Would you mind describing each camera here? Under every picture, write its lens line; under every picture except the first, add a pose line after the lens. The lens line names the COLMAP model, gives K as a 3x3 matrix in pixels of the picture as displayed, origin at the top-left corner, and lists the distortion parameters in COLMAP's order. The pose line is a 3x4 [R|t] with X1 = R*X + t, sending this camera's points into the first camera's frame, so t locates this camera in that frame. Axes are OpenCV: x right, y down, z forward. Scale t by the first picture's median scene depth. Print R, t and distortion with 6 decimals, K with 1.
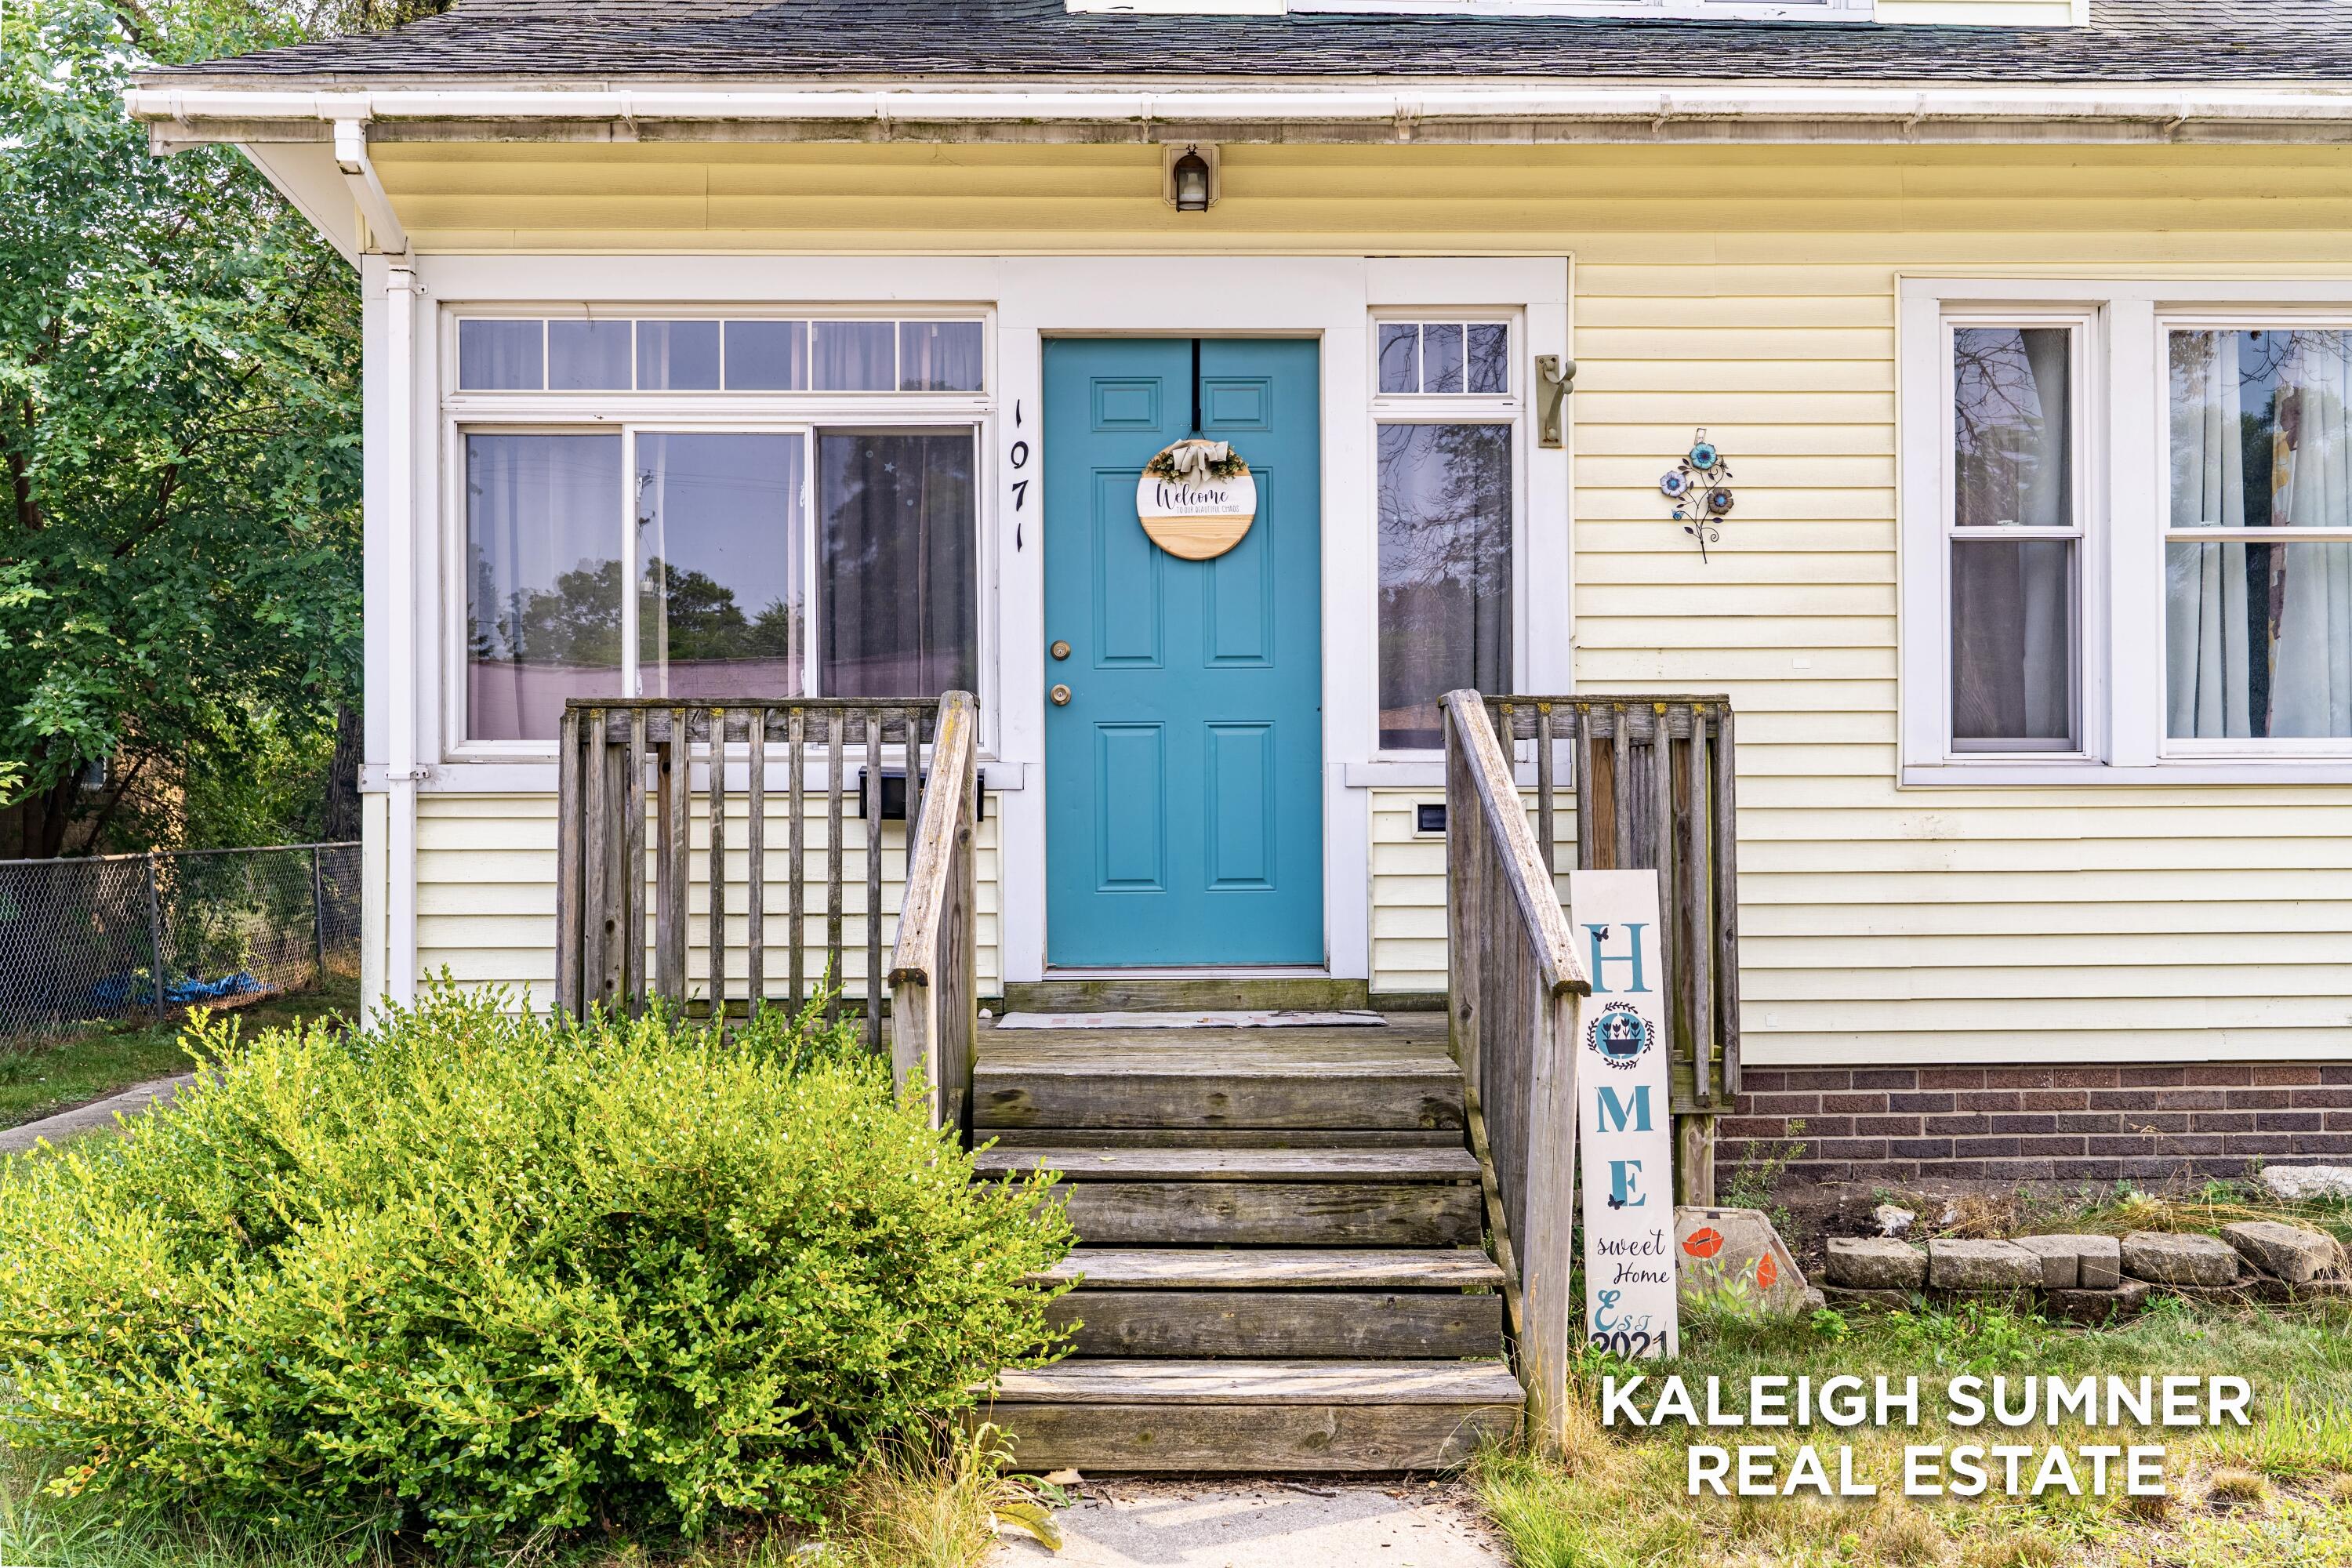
lens RADIAL K [[2281.4, 0, 1373.5], [0, 2281.4, 780.6], [0, 0, 1]] dist [0.003165, -0.003110]
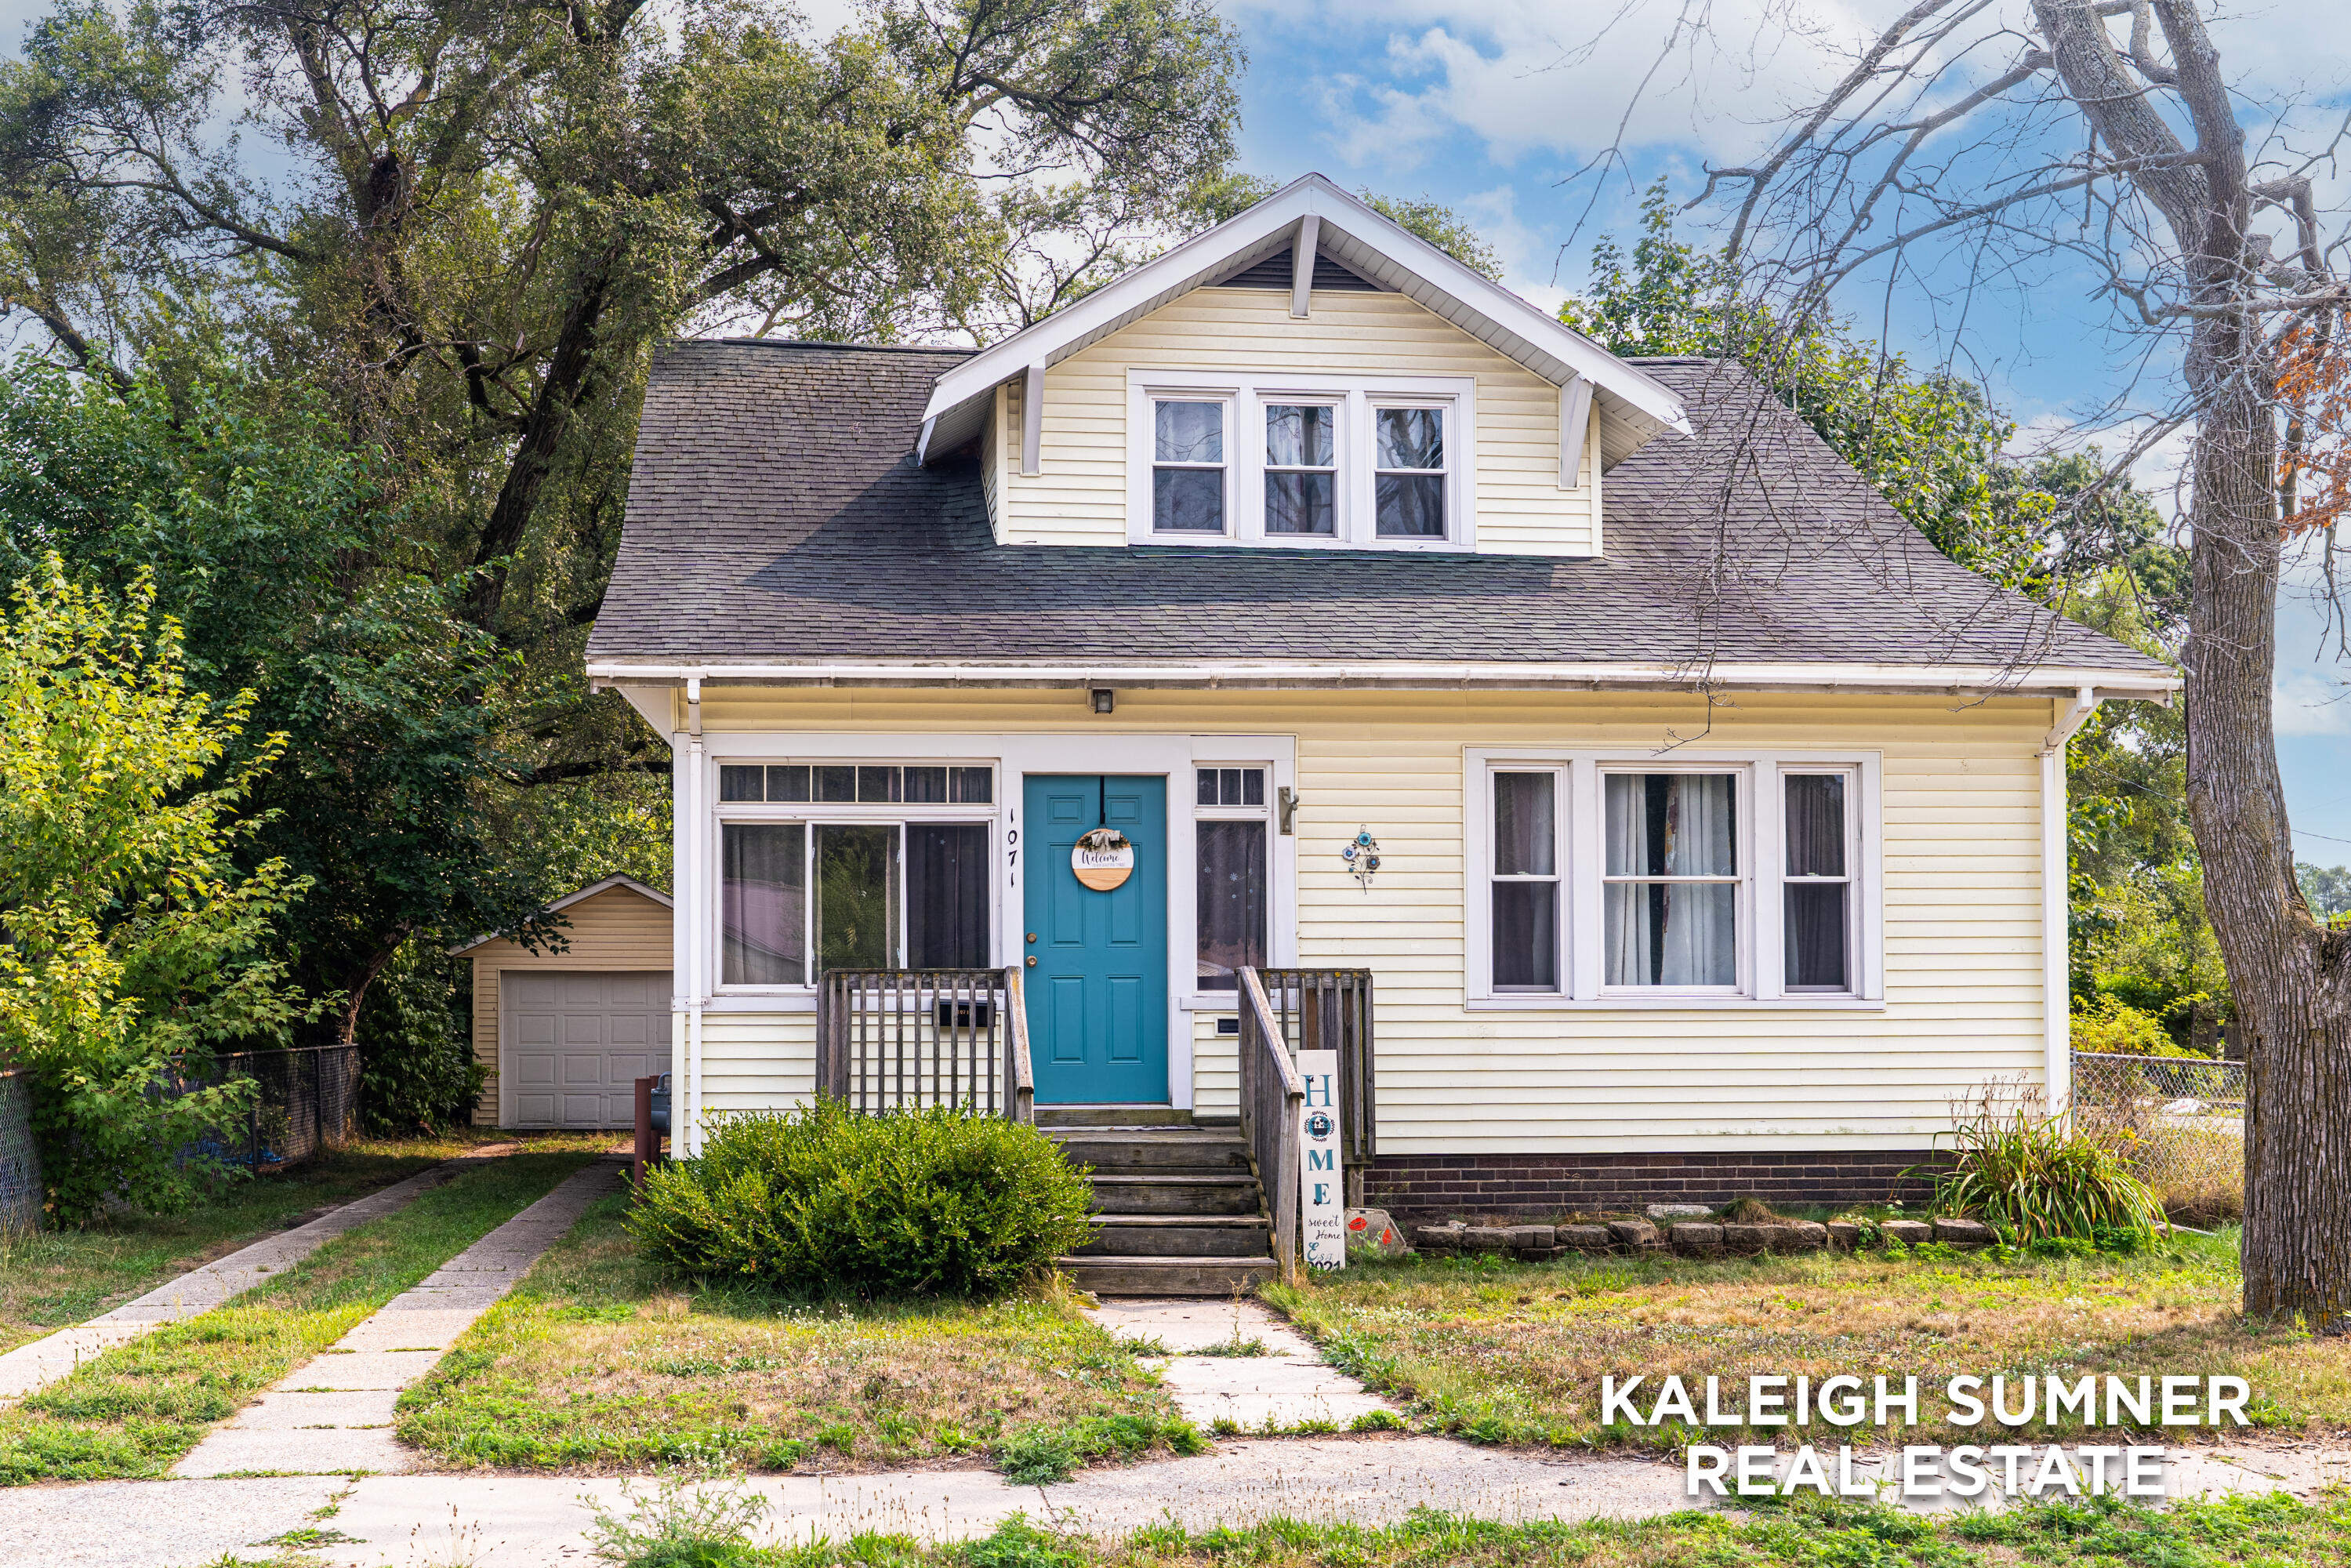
lens RADIAL K [[2915.0, 0, 1175.5], [0, 2915.0, 784.0], [0, 0, 1]] dist [0.021759, 0.020662]
pose [[0.998996, 0.005739, 0.044420, -0.128089], [-0.002678, 0.997636, -0.068672, -0.018576], [-0.044709, 0.068484, 0.996650, -1.486517]]
